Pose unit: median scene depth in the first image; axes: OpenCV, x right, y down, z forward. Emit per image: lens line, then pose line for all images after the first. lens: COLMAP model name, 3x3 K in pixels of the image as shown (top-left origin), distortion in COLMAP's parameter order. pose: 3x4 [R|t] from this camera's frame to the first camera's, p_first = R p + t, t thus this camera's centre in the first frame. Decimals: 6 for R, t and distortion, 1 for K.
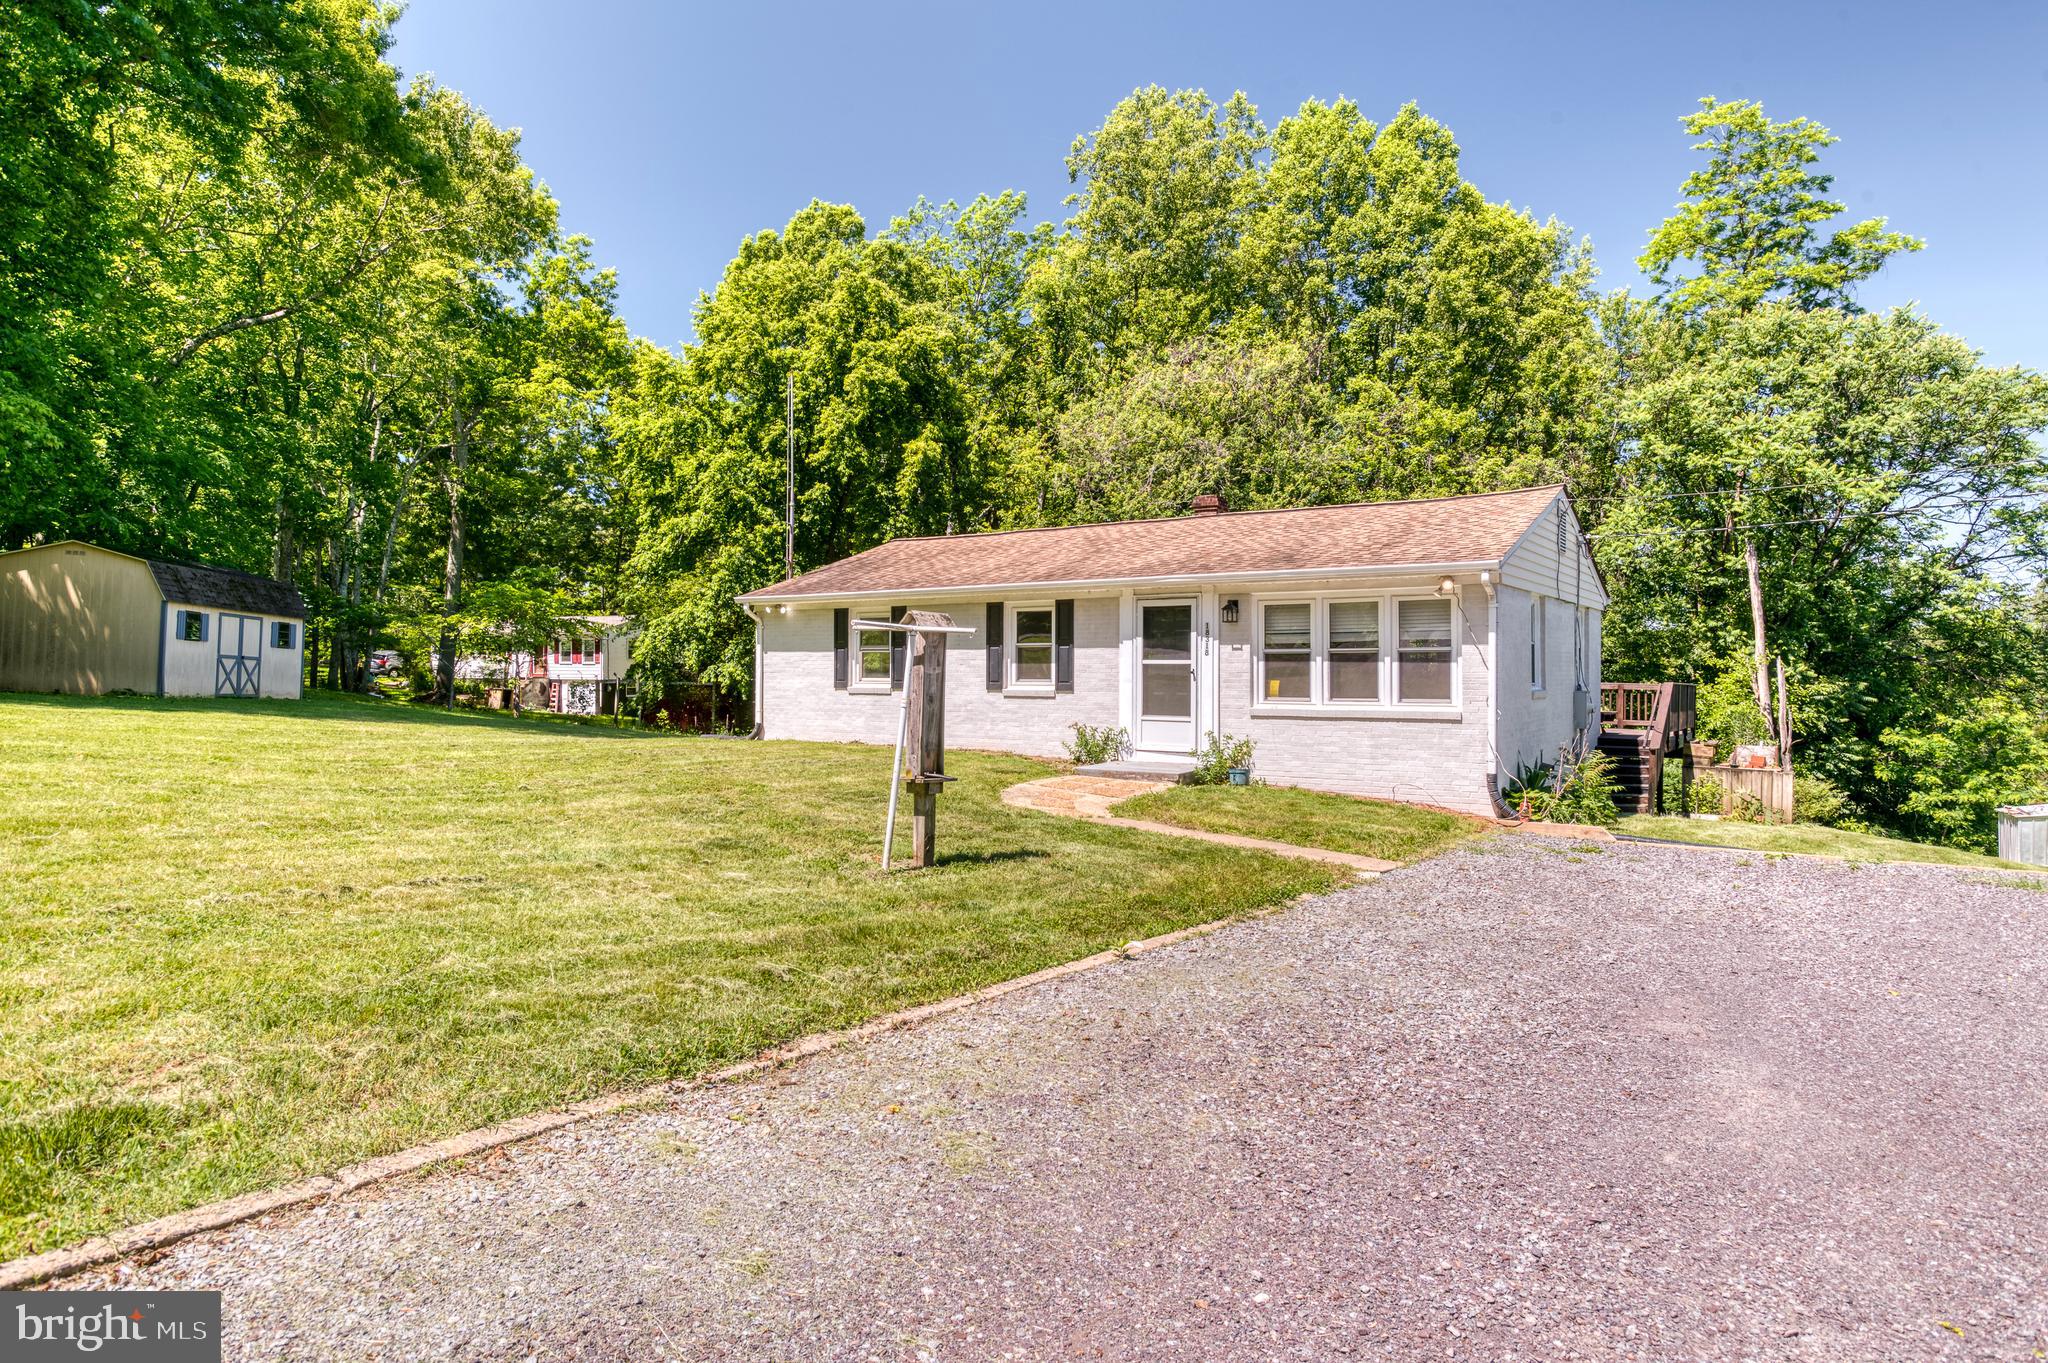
lens RADIAL K [[1014.8, 0, 1015.3], [0, 1014.8, 671.4], [0, 0, 1]] dist [-0.000914, 0.000461]
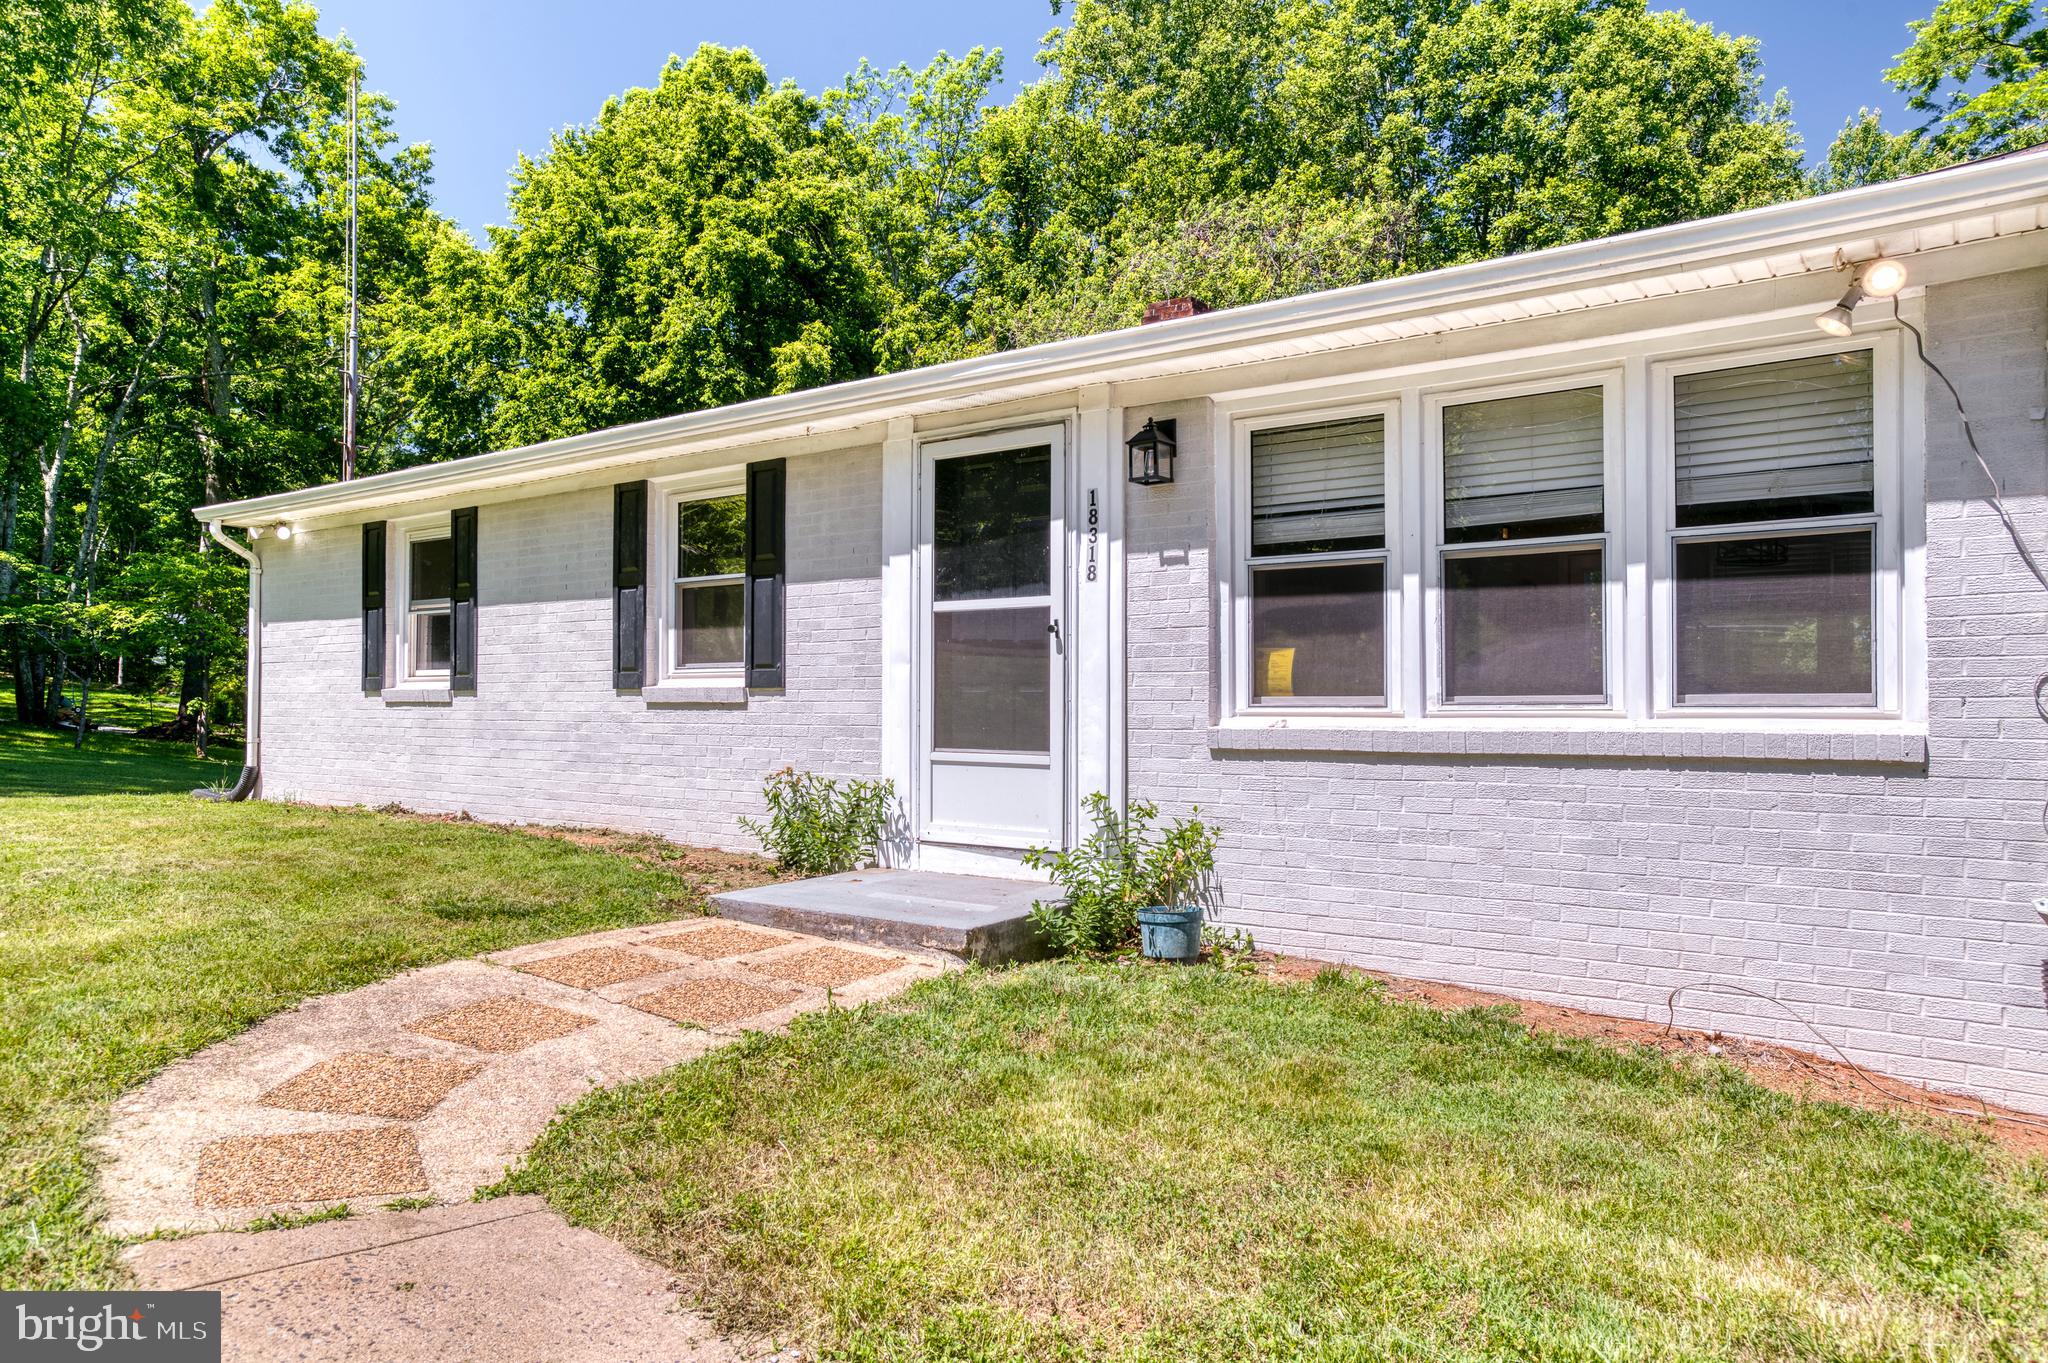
lens RADIAL K [[1153.8, 0, 1020.7], [0, 1153.8, 695.4], [0, 0, 1]] dist [0.014221, 0.018804]
pose [[0.999632, -0.001698, -0.027062, 0.064083], [0.001454, 0.999958, -0.009049, 0.010286], [0.027076, 0.009006, 0.999593, 0.217837]]
